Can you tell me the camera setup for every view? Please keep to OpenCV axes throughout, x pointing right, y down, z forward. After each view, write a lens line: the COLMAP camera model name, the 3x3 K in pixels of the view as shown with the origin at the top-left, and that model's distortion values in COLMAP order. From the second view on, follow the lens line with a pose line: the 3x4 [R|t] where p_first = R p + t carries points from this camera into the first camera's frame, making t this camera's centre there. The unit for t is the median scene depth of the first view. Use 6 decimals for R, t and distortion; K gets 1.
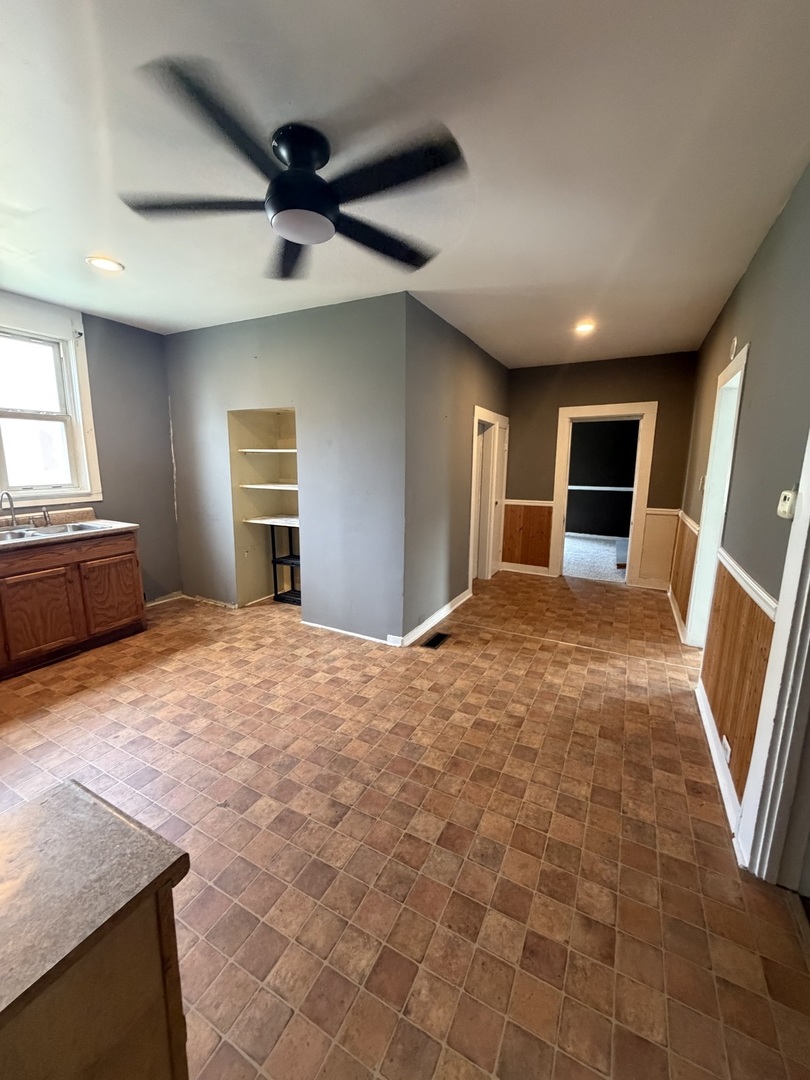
lens RADIAL K [[431.6, 0, 404.7], [0, 431.6, 537.4], [0, 0, 1]] dist [0.001222, -0.000356]
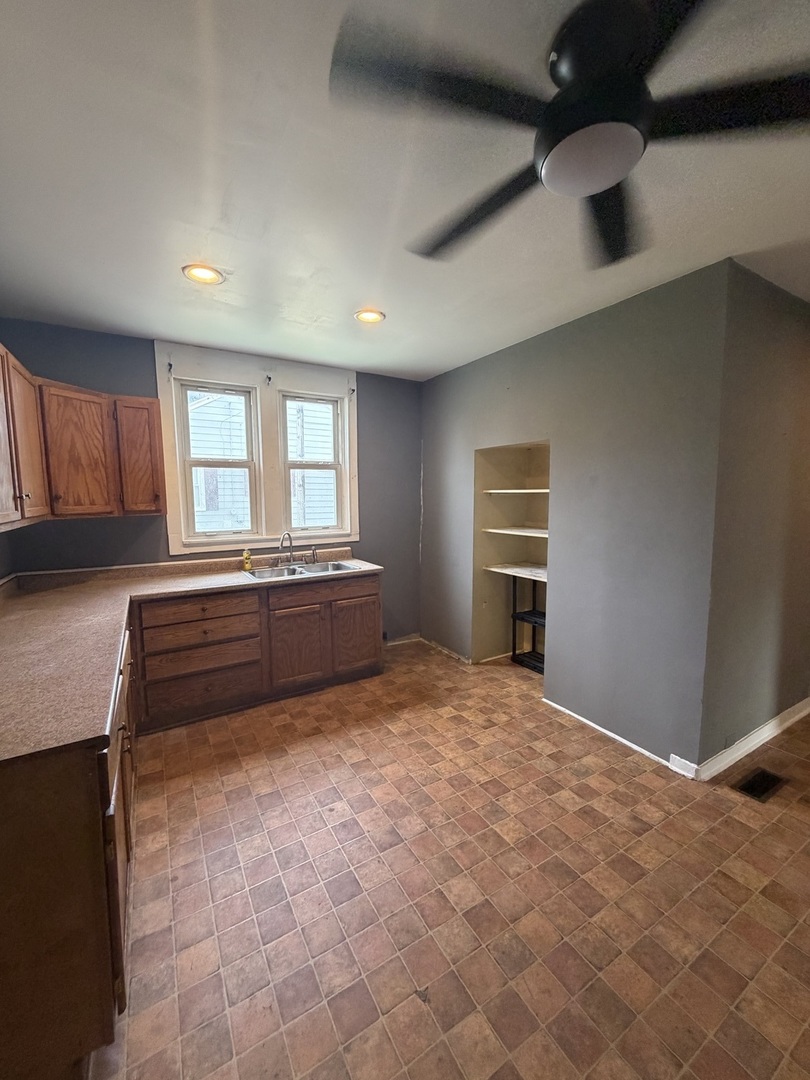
lens RADIAL K [[431.6, 0, 404.0], [0, 431.6, 535.9], [0, 0, 1]] dist [0.001222, -0.000356]
pose [[0.851838, 0.032850, -0.522775, -0.058498], [-0.077134, 0.995018, -0.063162, -0.046136], [0.518095, 0.094127, 0.850128, 0.179892]]
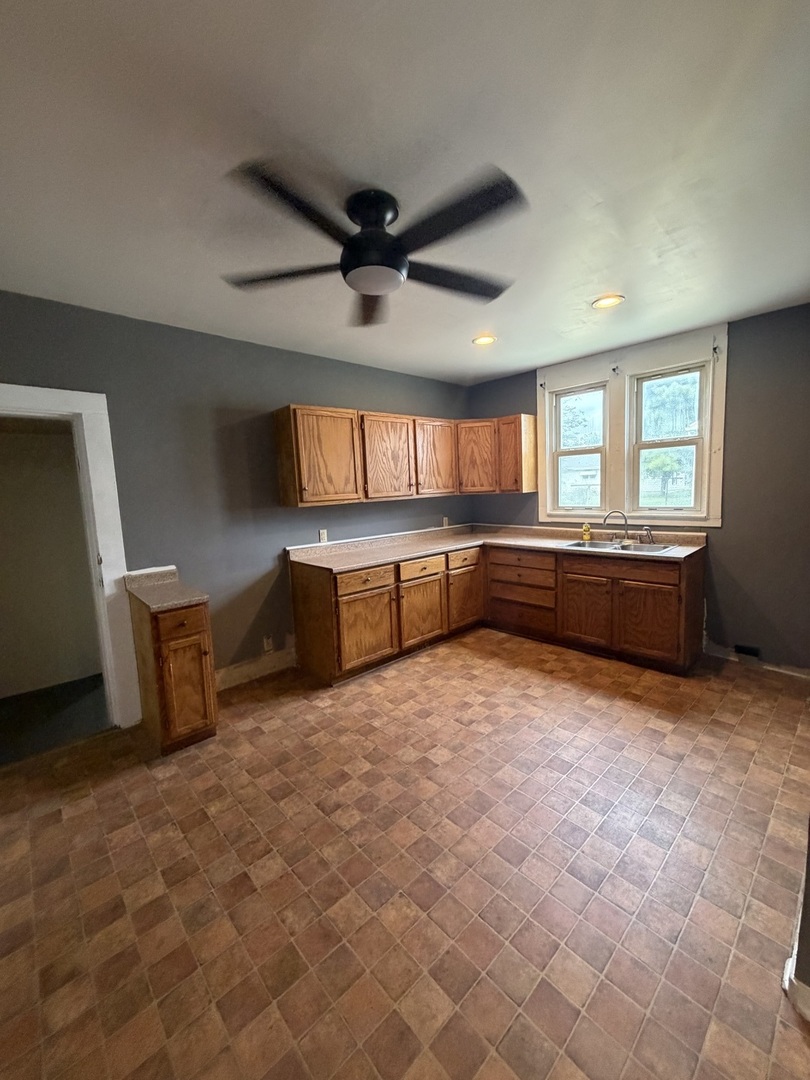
lens RADIAL K [[431.6, 0, 403.8], [0, 431.6, 533.1], [0, 0, 1]] dist [0.001222, -0.000356]
pose [[-0.335091, 0.107347, -0.936051, 0.427343], [-0.131836, 0.978372, 0.159395, -0.153336], [0.932917, 0.176817, -0.313692, 0.794901]]
